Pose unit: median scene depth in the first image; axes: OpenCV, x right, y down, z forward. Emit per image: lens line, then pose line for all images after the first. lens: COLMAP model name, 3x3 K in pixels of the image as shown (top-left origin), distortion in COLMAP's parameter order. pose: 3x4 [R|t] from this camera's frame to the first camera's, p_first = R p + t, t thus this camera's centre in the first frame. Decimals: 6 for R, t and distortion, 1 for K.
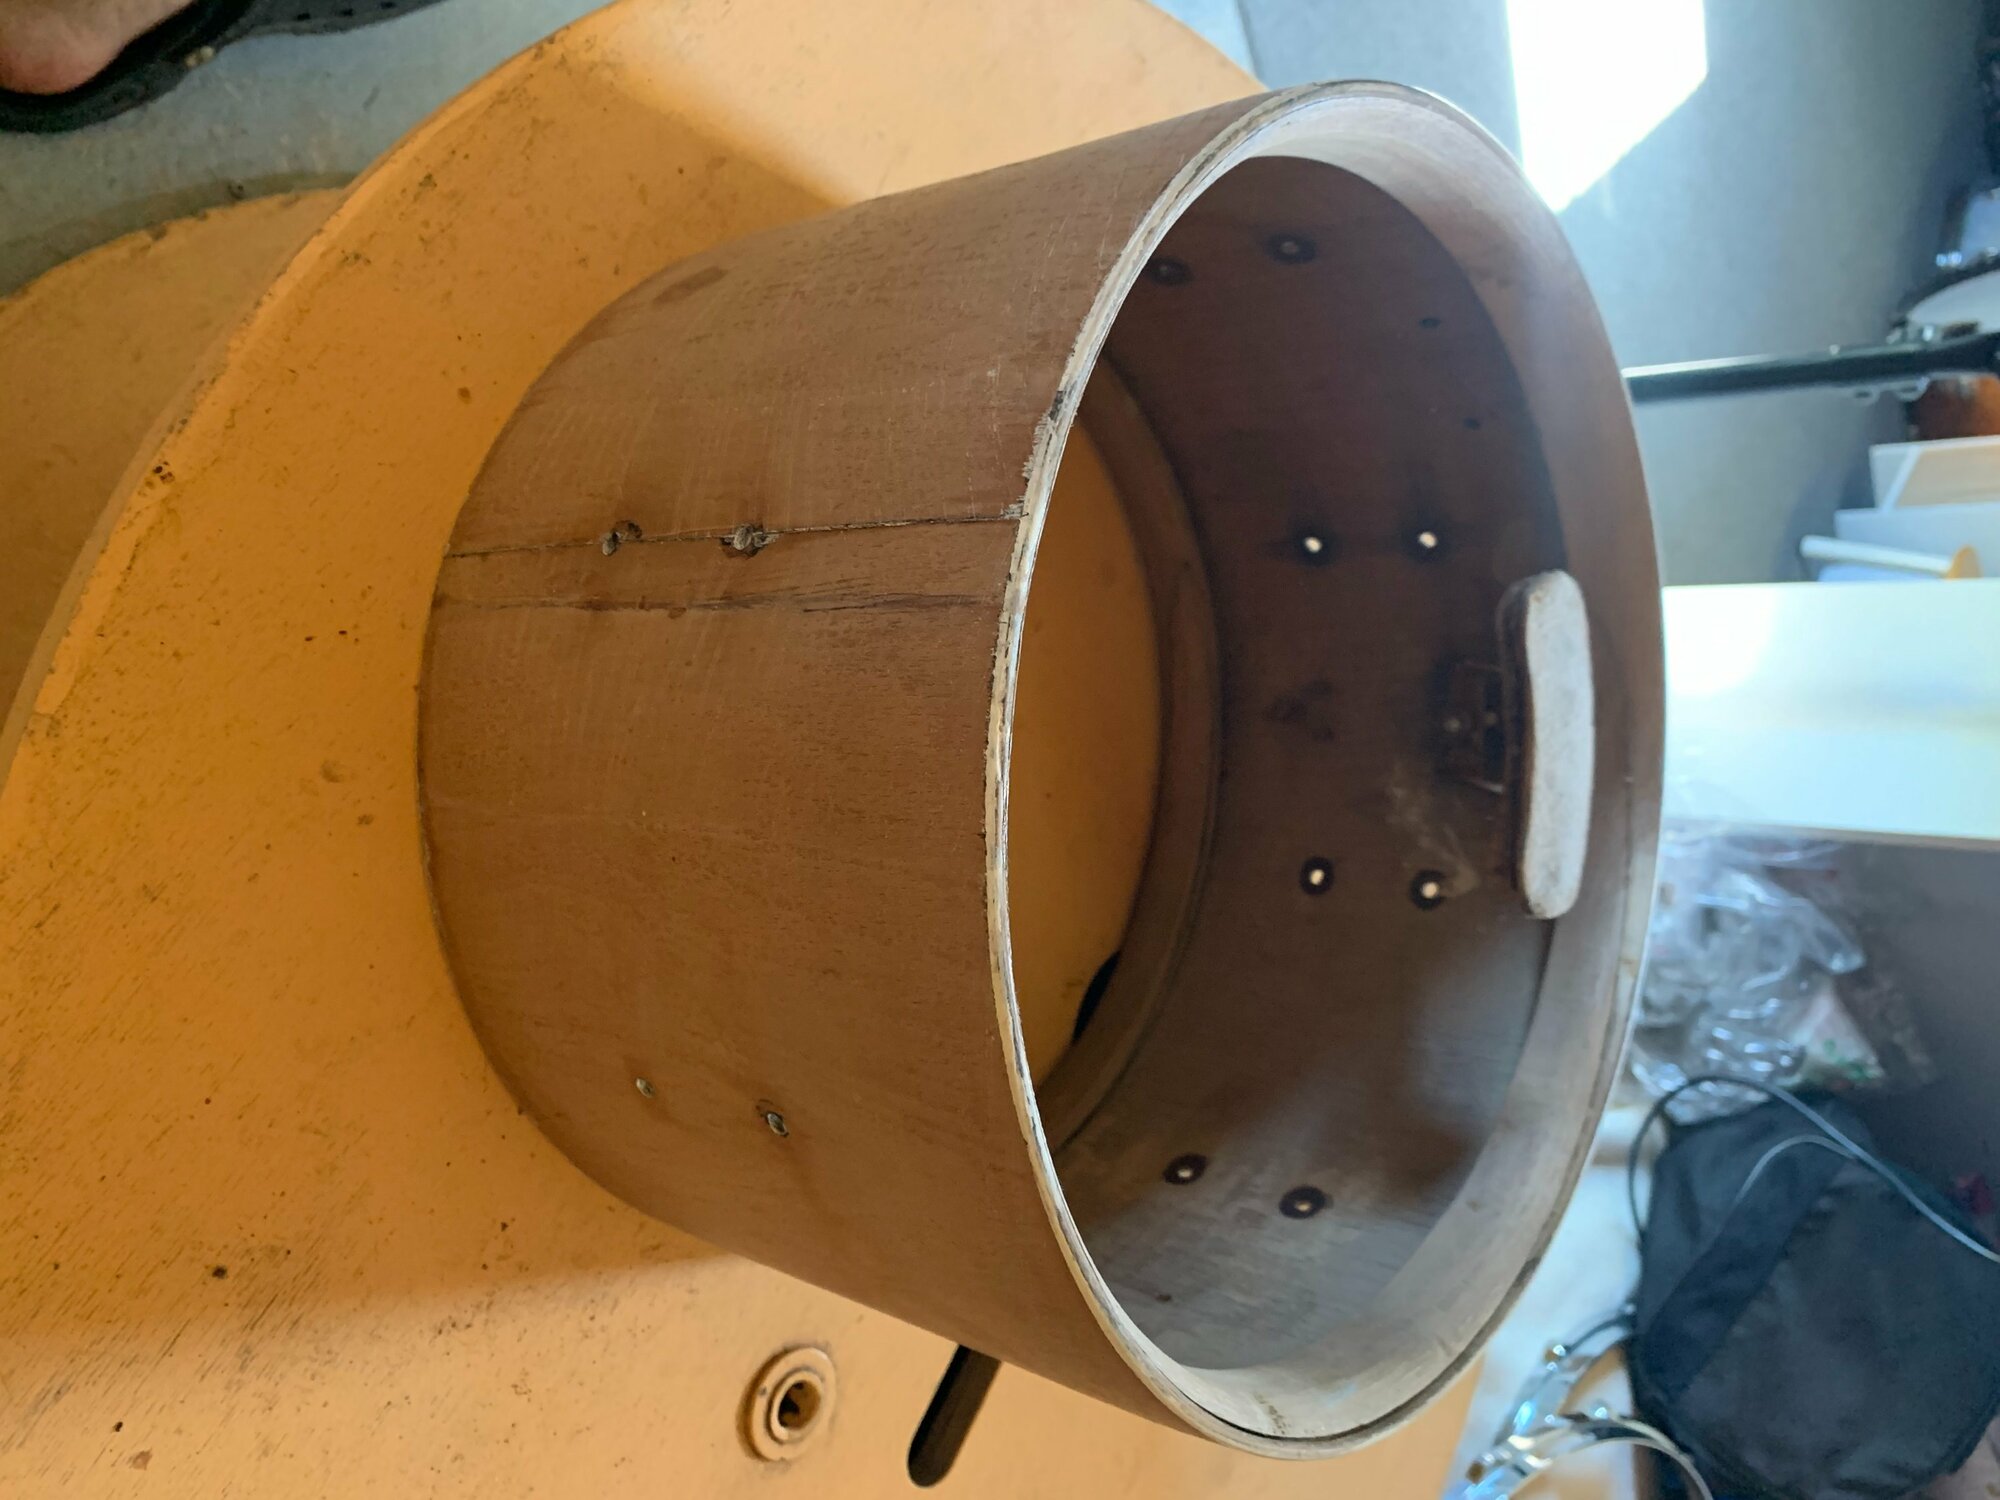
lens RADIAL K [[1554.8, 0, 1000.0], [0, 1554.8, 750.0], [0, 0, 1]] dist [-0.004916, 0.006547]
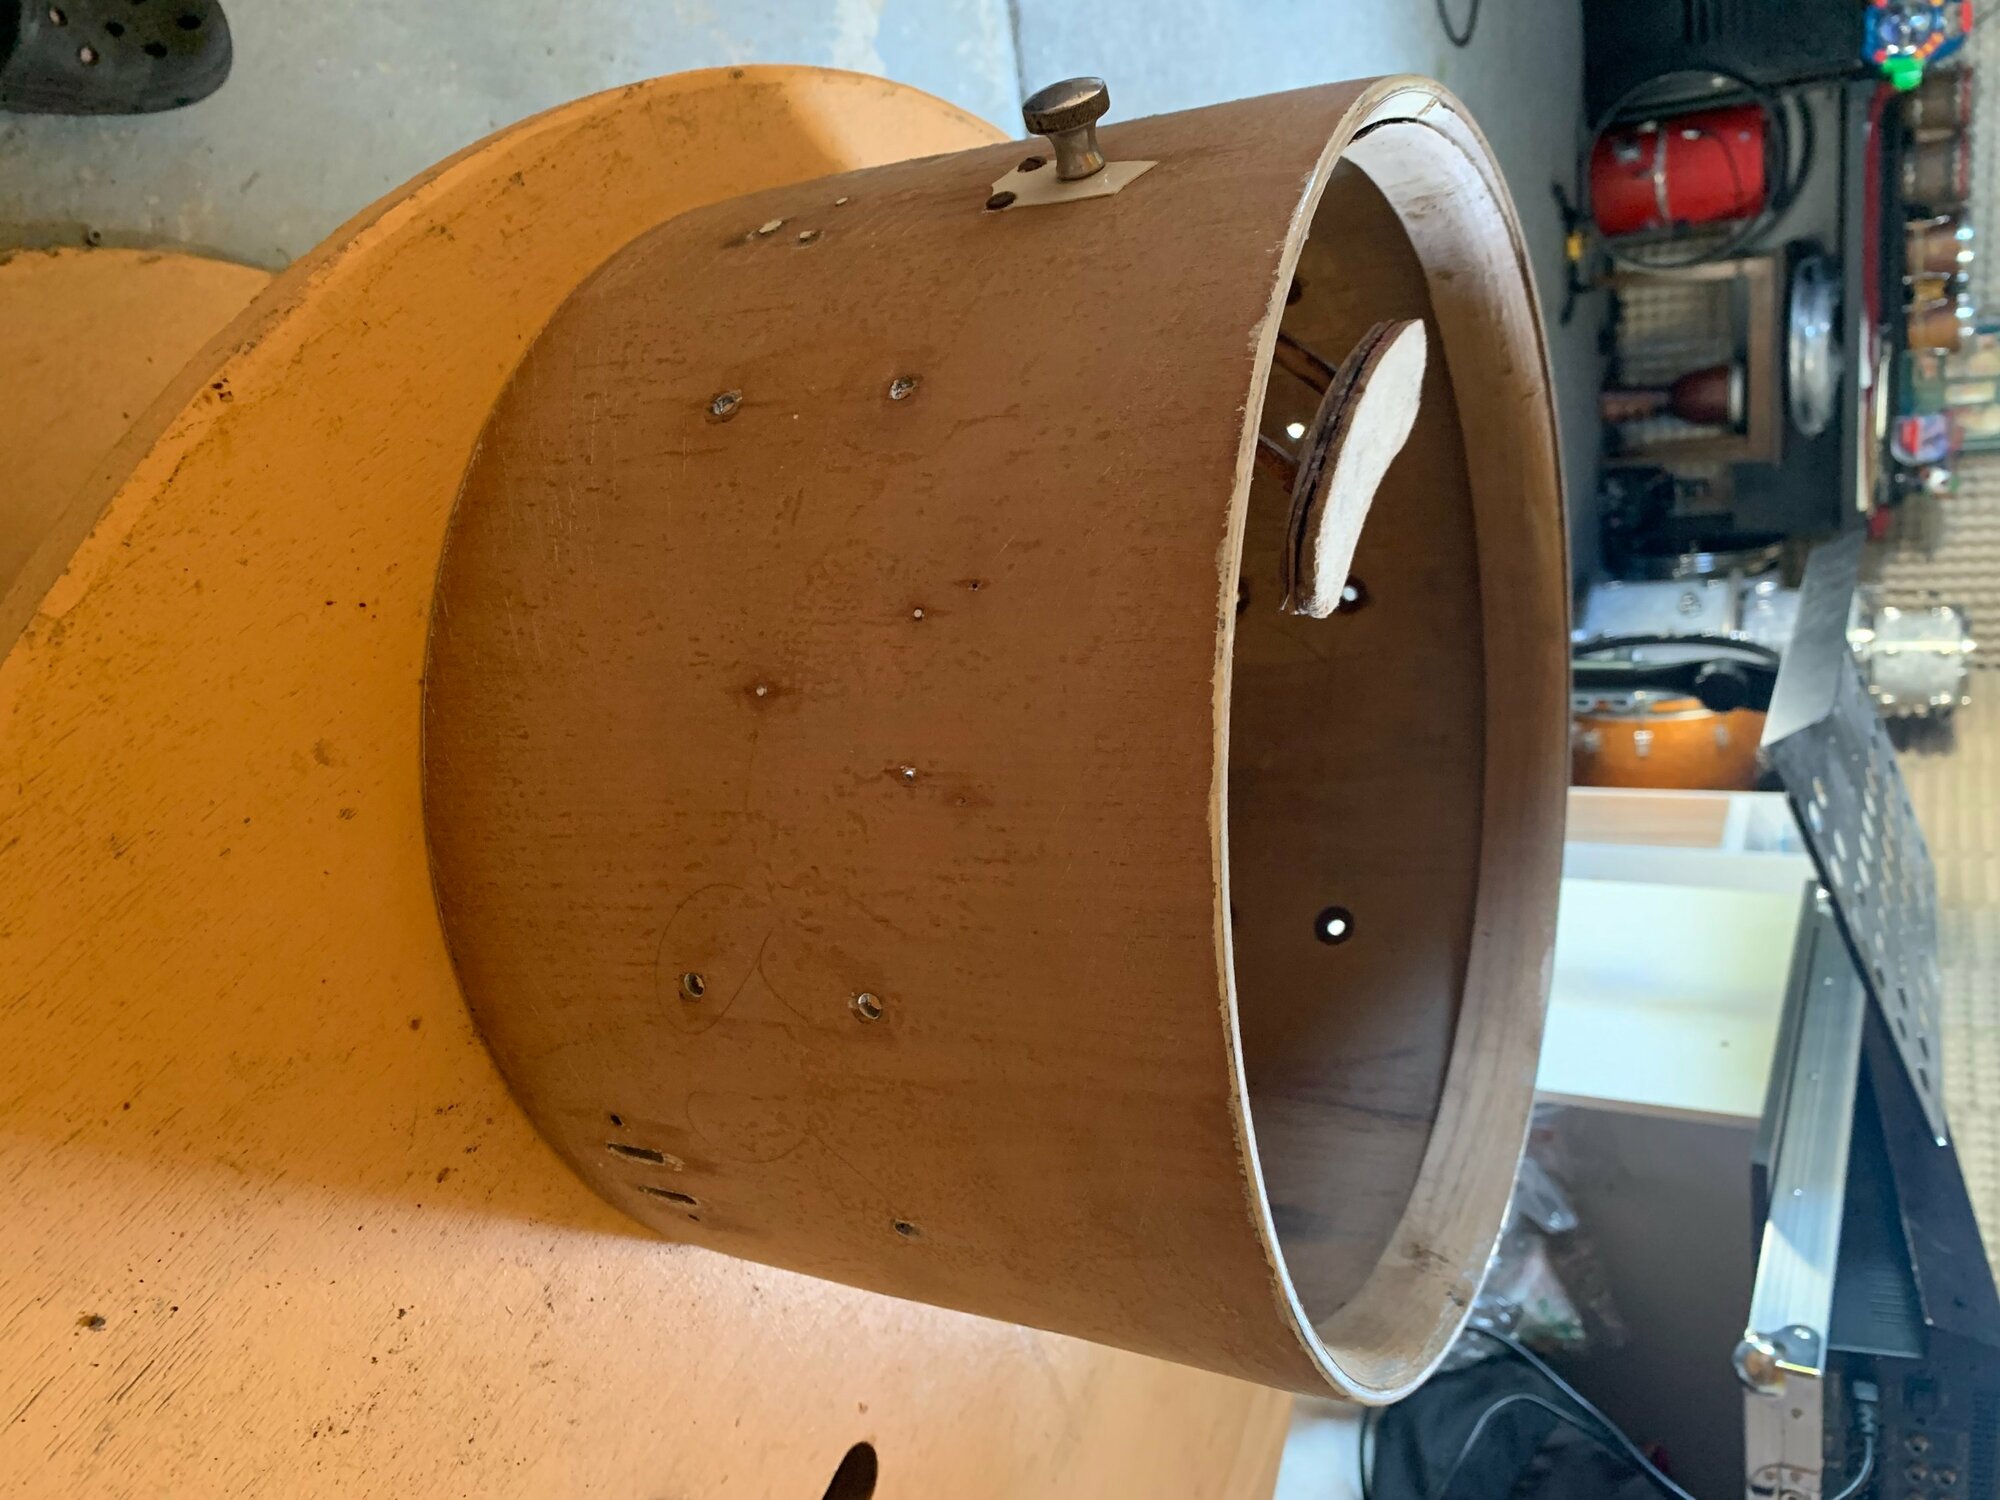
lens RADIAL K [[1554.8, 0, 1000.0], [0, 1554.8, 750.0], [0, 0, 1]] dist [-0.004916, 0.006547]
pose [[0.971249, 0.124706, 0.202792, -0.231578], [-0.087670, 0.979318, -0.182345, 0.140795], [-0.221337, 0.159324, 0.962095, 0.050283]]
